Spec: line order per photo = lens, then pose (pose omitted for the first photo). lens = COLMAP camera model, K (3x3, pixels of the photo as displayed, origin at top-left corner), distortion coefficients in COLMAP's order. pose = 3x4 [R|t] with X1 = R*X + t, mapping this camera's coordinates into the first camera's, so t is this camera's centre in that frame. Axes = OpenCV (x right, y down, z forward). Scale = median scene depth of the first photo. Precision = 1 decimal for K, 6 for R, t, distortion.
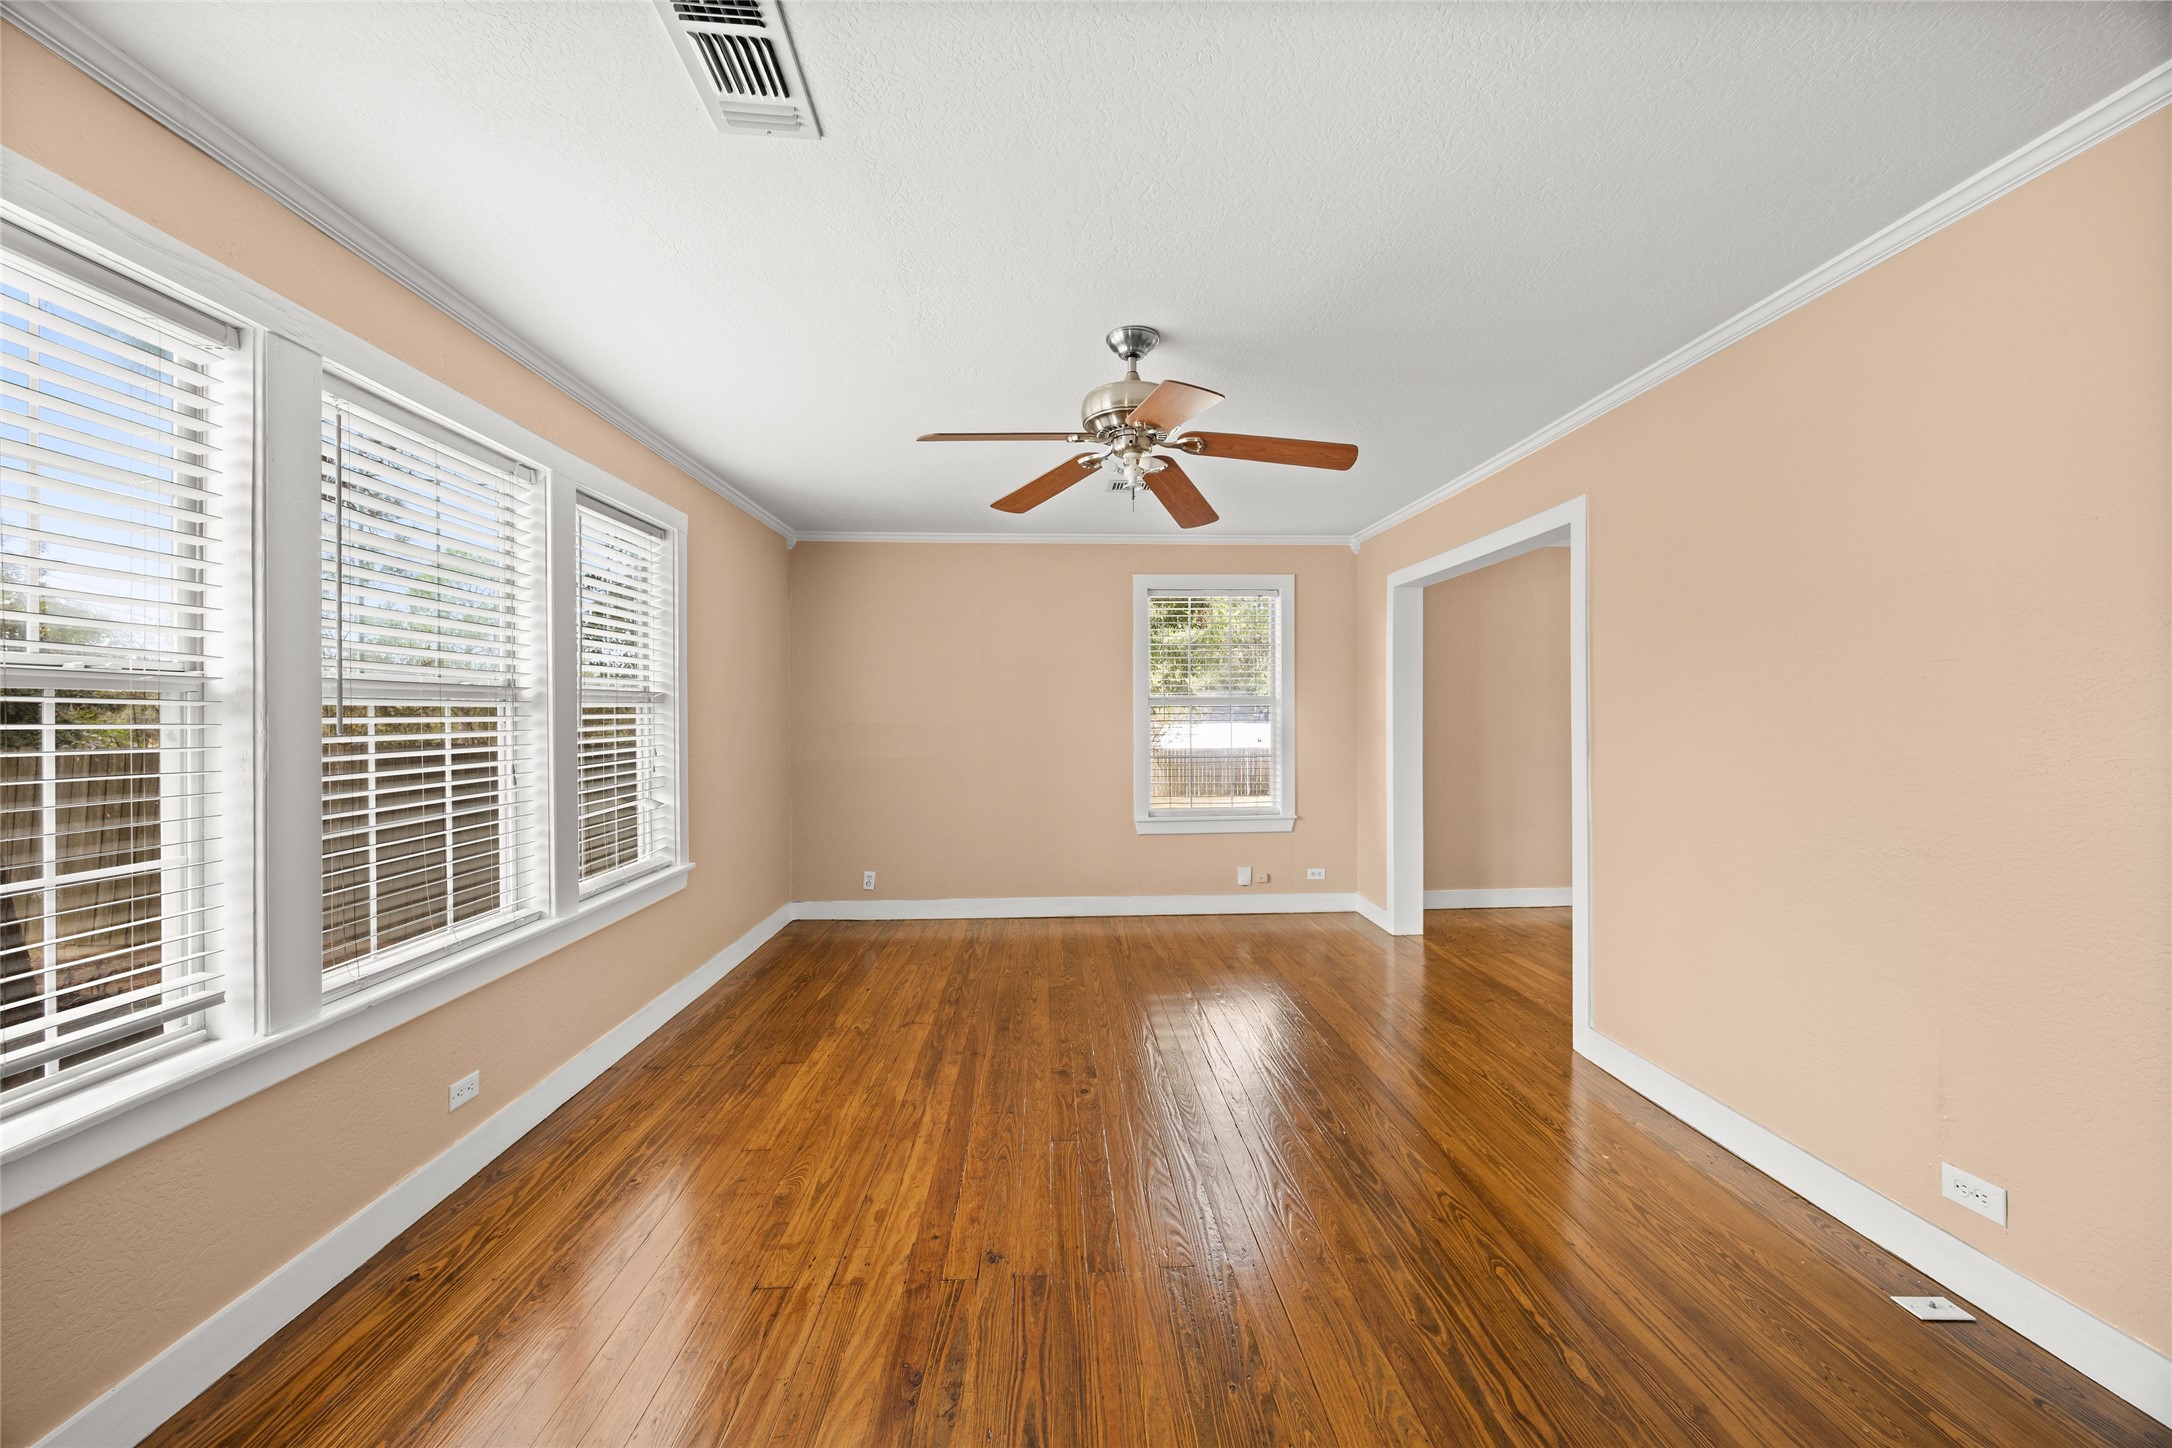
lens RADIAL K [[837.8, 0, 1079.6], [0, 837.8, 718.8], [0, 0, 1]] dist [-0.006625, 0.000111]
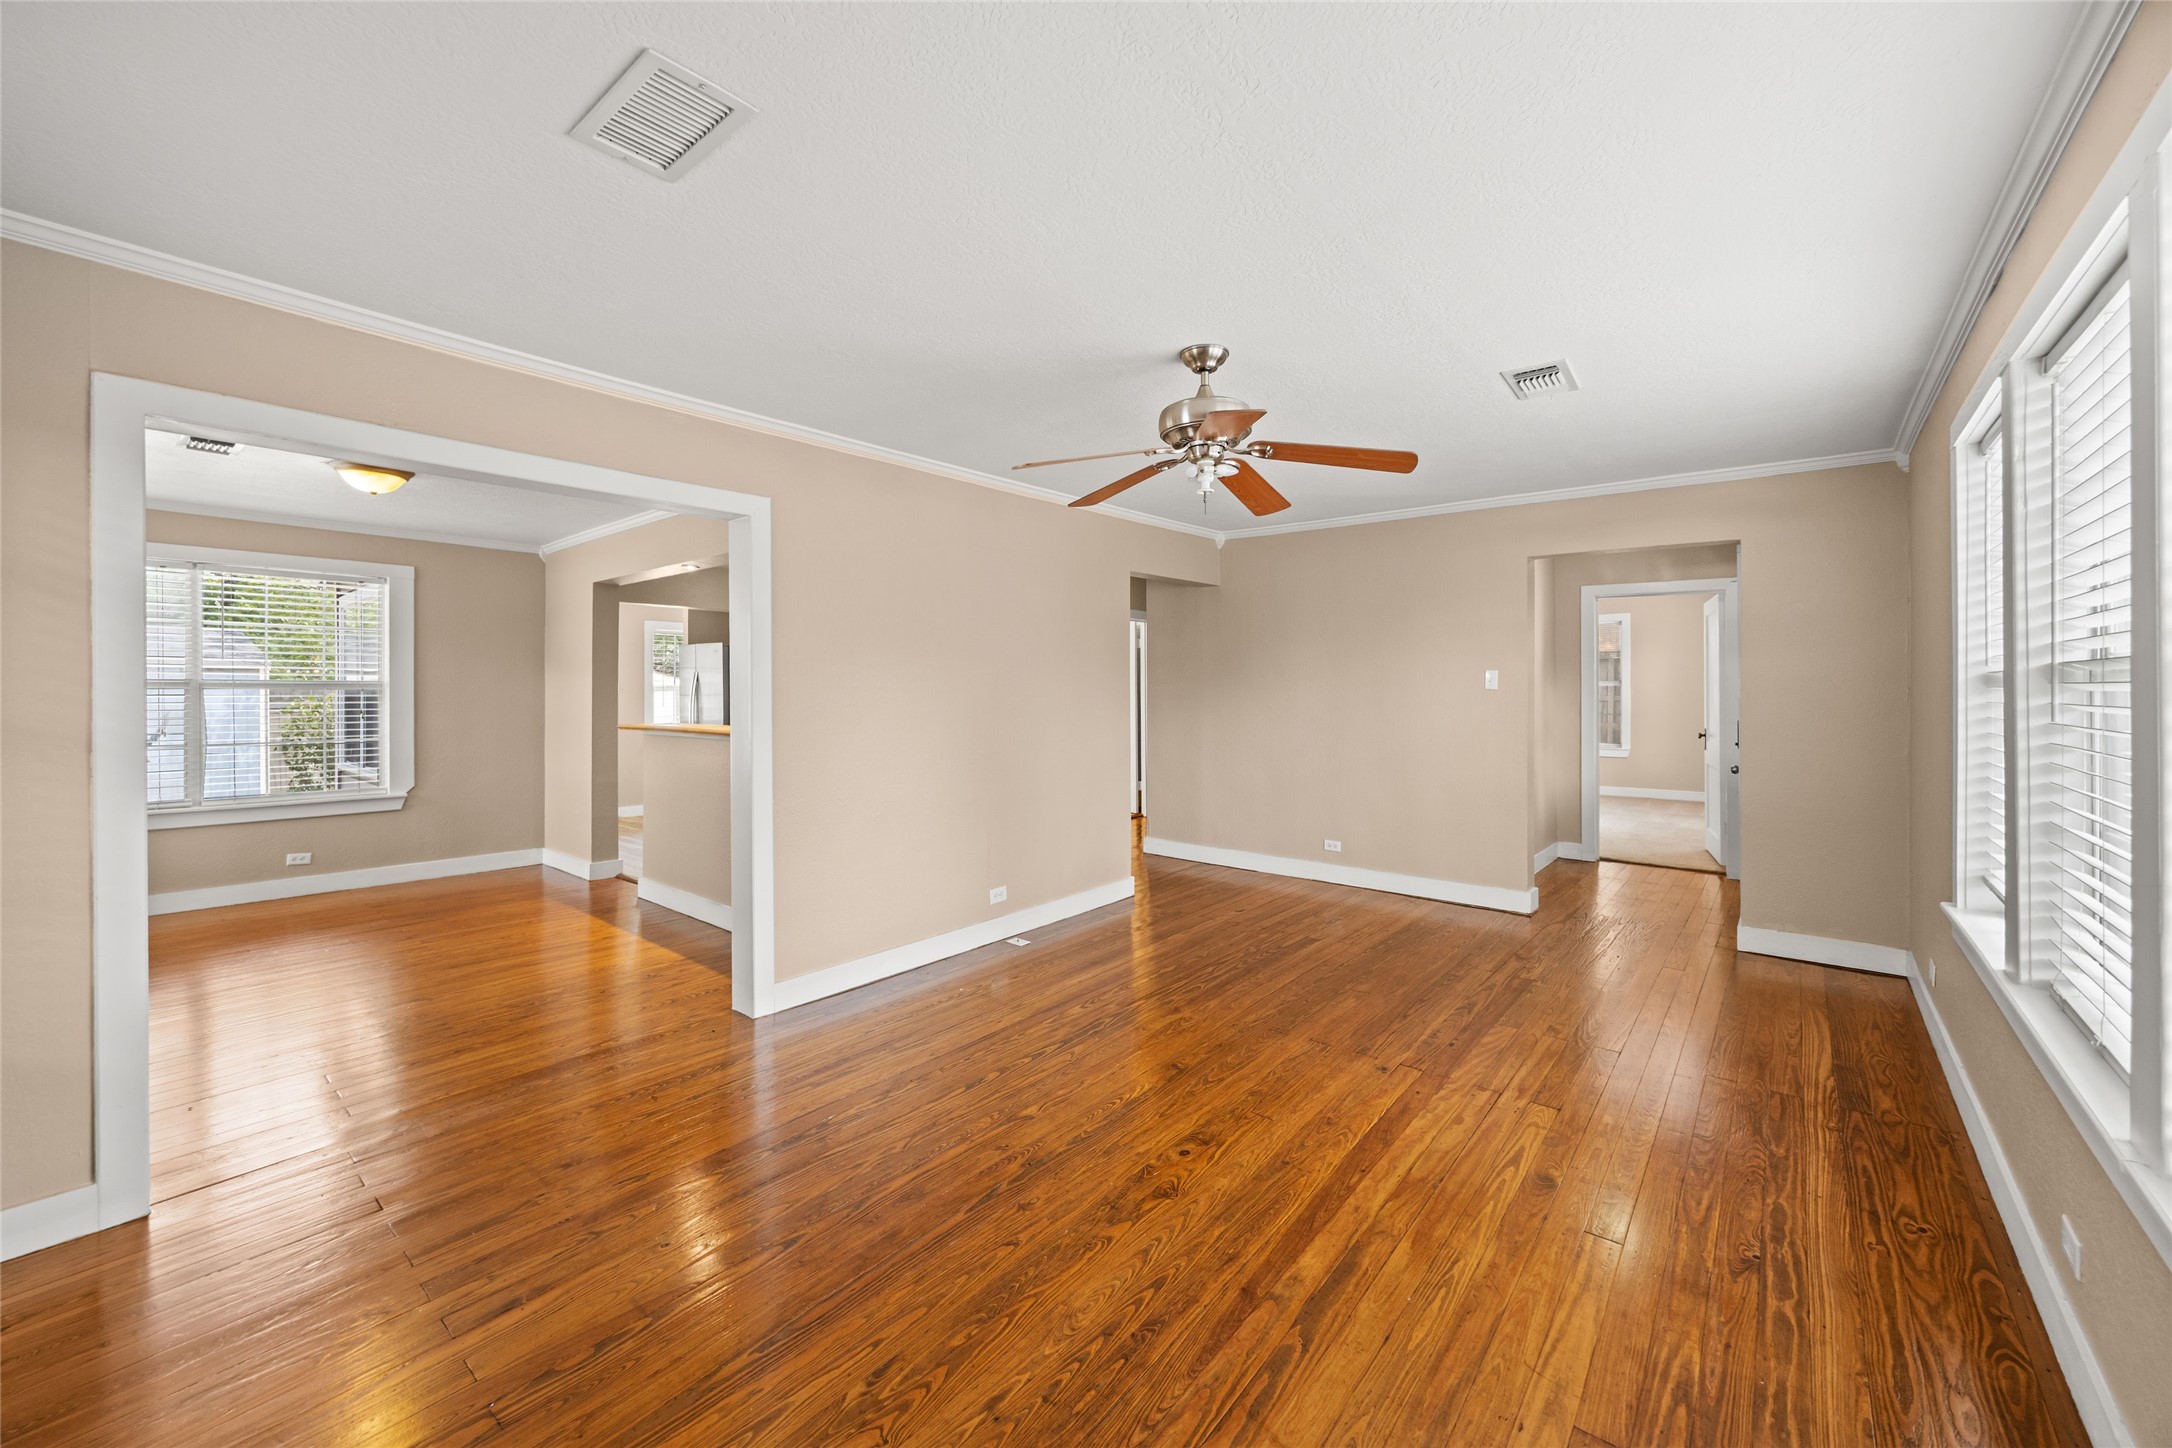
lens RADIAL K [[837.8, 0, 1097.4], [0, 837.8, 703.3], [0, 0, 1]] dist [-0.006625, 0.000111]
pose [[-0.752745, -0.005329, 0.658291, -0.476491], [0.008328, 0.999810, 0.017616, -0.019143], [-0.658260, 0.018743, -0.752557, 1.677430]]
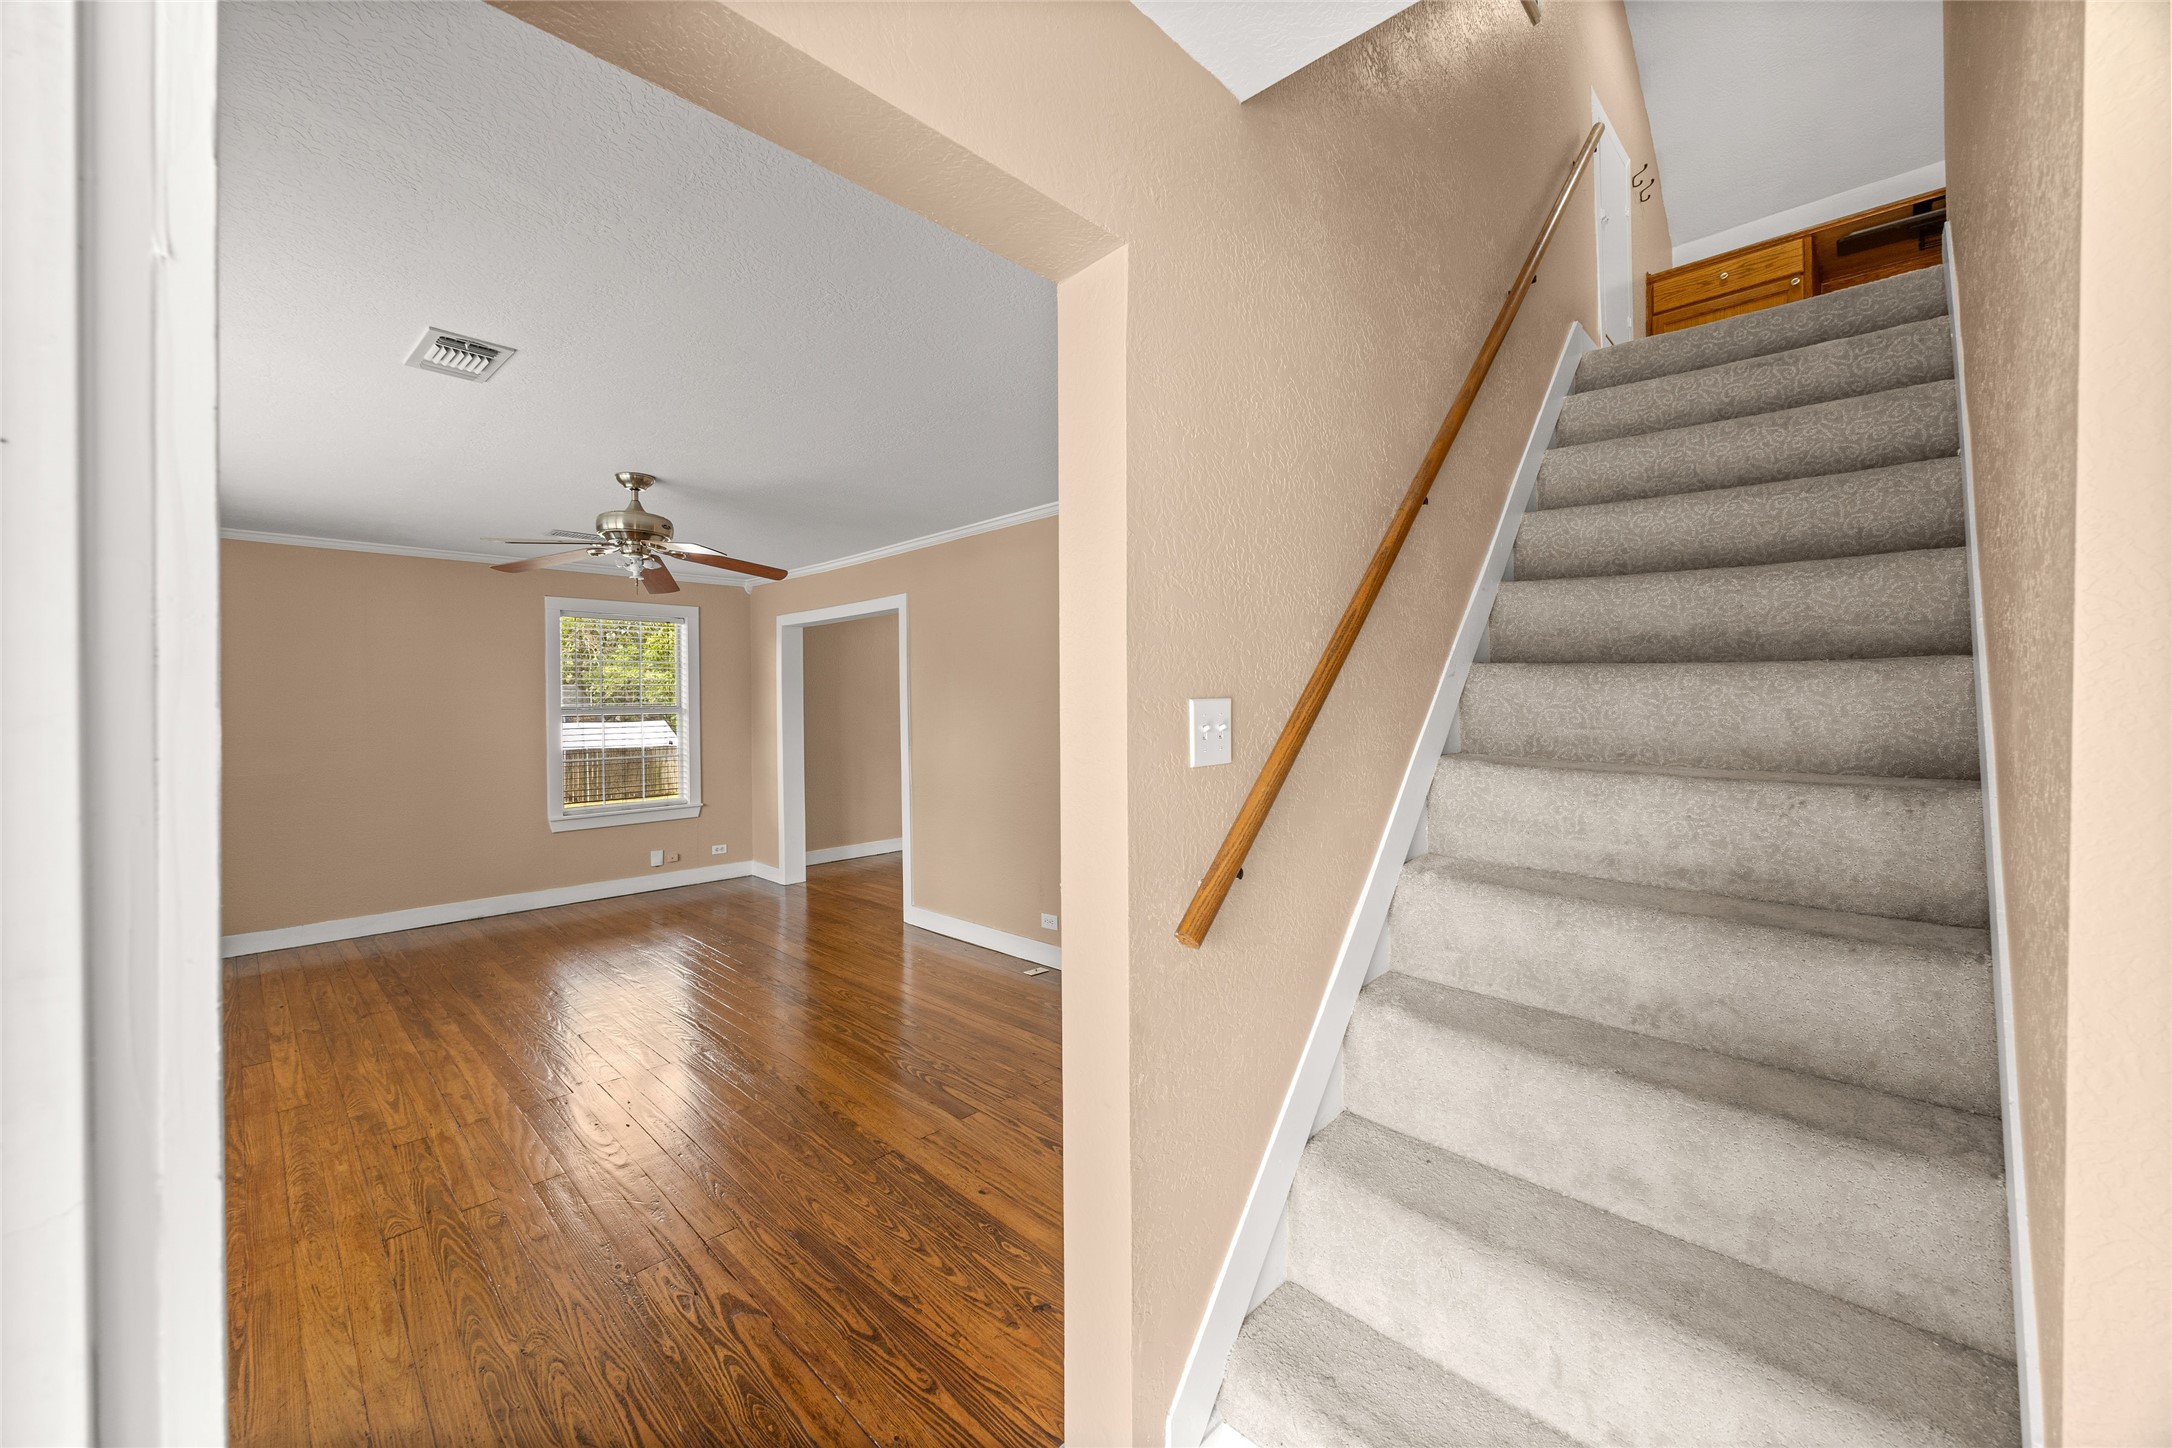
lens RADIAL K [[837.8, 0, 1102.9], [0, 837.8, 713.4], [0, 0, 1]] dist [-0.006625, 0.000111]
pose [[0.718429, -0.009689, 0.695533, -0.328734], [0.009997, 0.999944, 0.003603, -0.029983], [-0.695529, 0.004365, 0.718485, -0.559852]]
